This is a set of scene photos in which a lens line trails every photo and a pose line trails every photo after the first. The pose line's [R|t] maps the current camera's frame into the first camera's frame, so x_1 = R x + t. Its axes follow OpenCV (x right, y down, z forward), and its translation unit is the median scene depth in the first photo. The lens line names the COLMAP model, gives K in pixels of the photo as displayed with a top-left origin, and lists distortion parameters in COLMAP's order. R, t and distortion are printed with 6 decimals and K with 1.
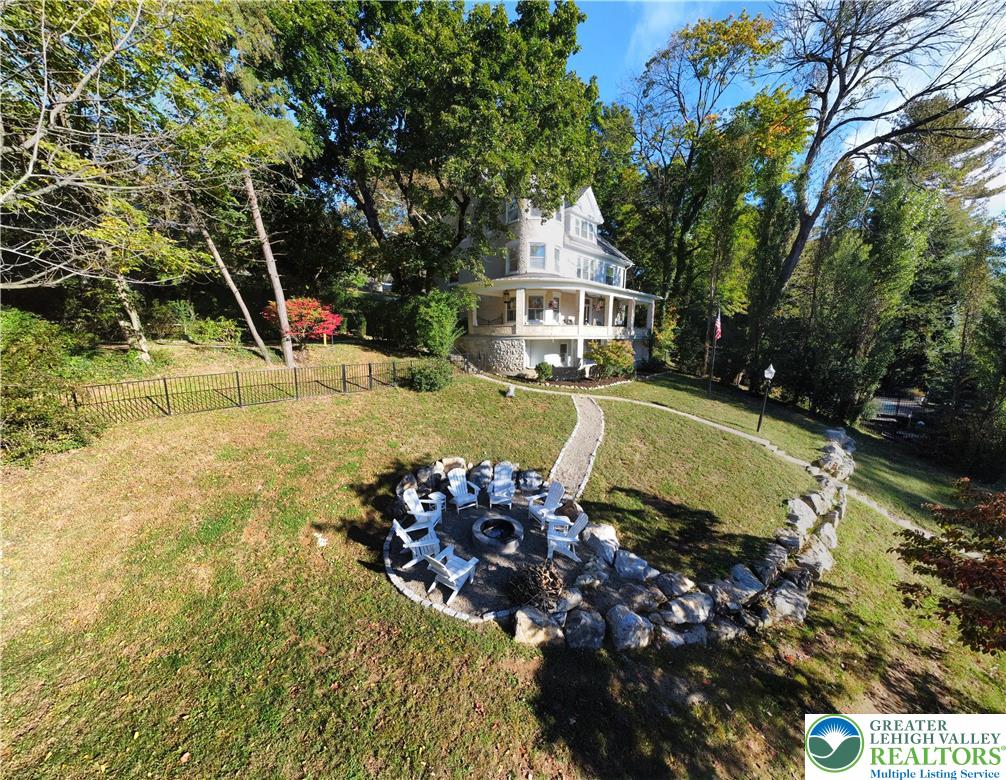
lens RADIAL K [[344.0, 0, 510.4], [0, 344.0, 389.4], [0, 0, 1]] dist [0.009102, -0.000668]
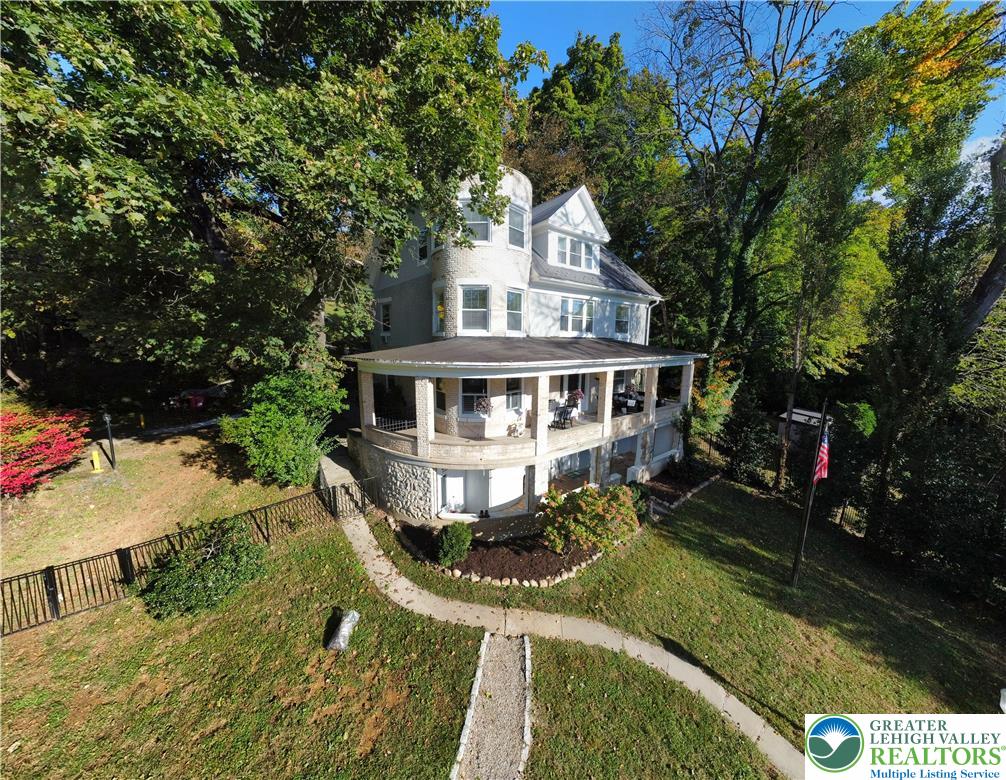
lens RADIAL K [[344.0, 0, 511.5], [0, 344.0, 388.1], [0, 0, 1]] dist [0.009102, -0.000668]
pose [[0.993363, 0.026317, -0.111971, 0.168950], [-0.027727, 0.999554, -0.011057, -0.201880], [0.111630, 0.014088, 0.993650, 0.357512]]
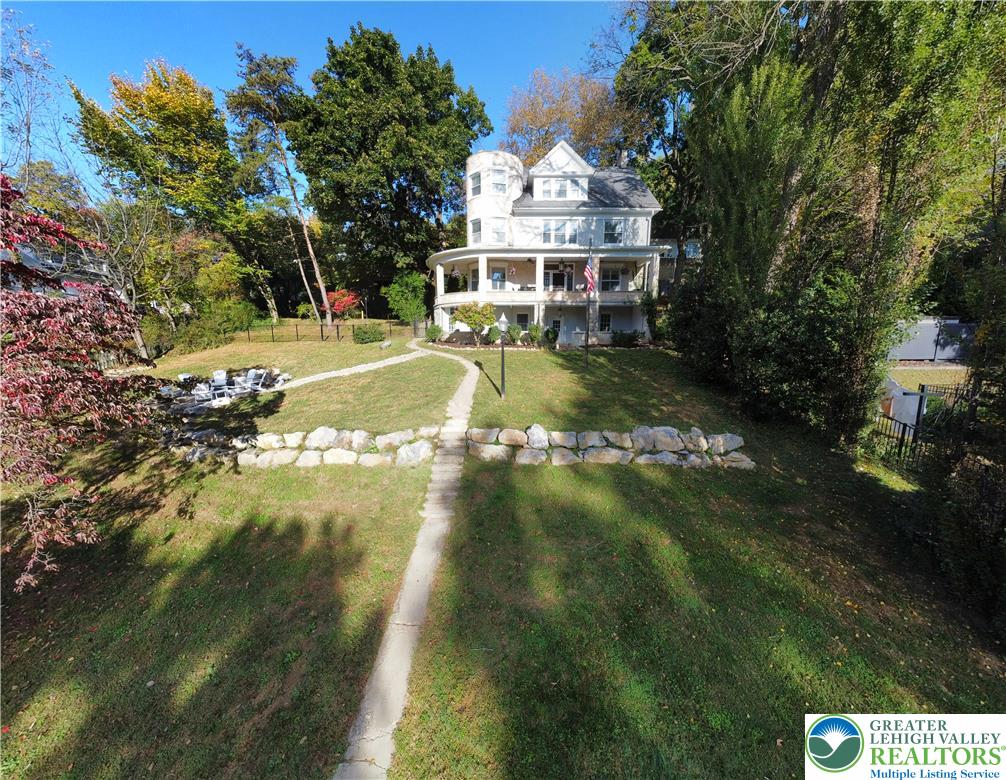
lens RADIAL K [[344.0, 0, 509.0], [0, 344.0, 393.7], [0, 0, 1]] dist [0.009102, -0.000668]
pose [[0.687569, 0.116542, -0.716706, 0.808529], [-0.113494, 0.992153, 0.052452, 0.042733], [0.717195, 0.045277, 0.695400, 0.279901]]
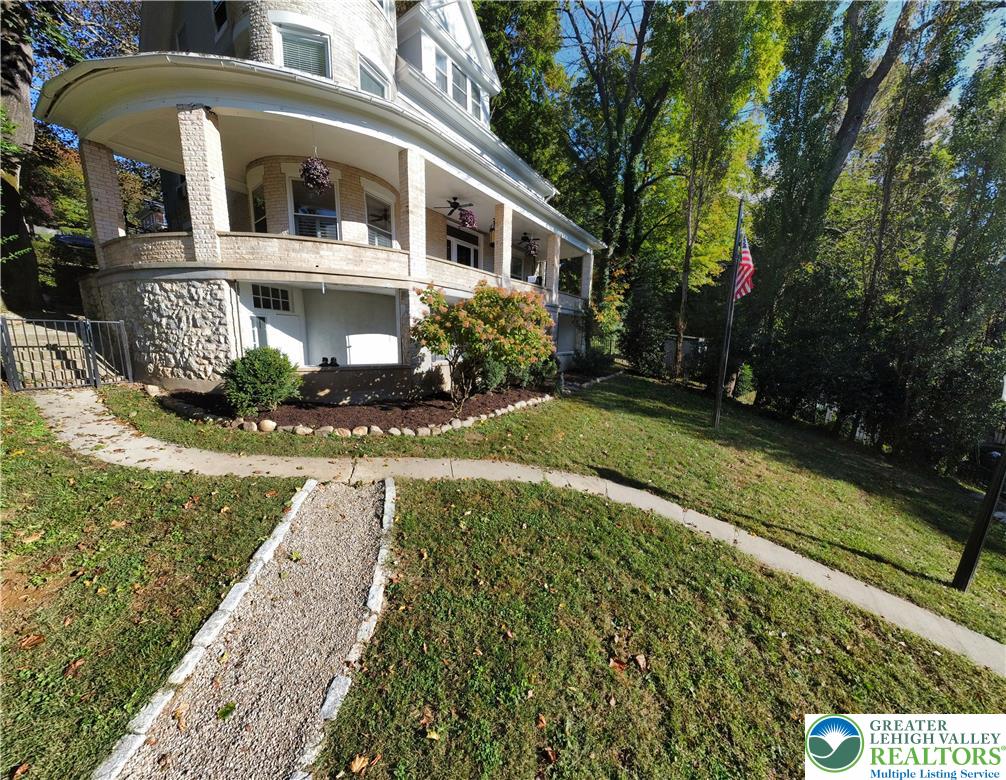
lens RADIAL K [[344.0, 0, 509.7], [0, 344.0, 386.1], [0, 0, 1]] dist [0.009102, -0.000668]
pose [[0.984009, -0.013342, 0.177619, 0.183583], [0.014570, 0.999878, -0.005611, -0.030127], [-0.177523, 0.008110, 0.984083, 0.482866]]
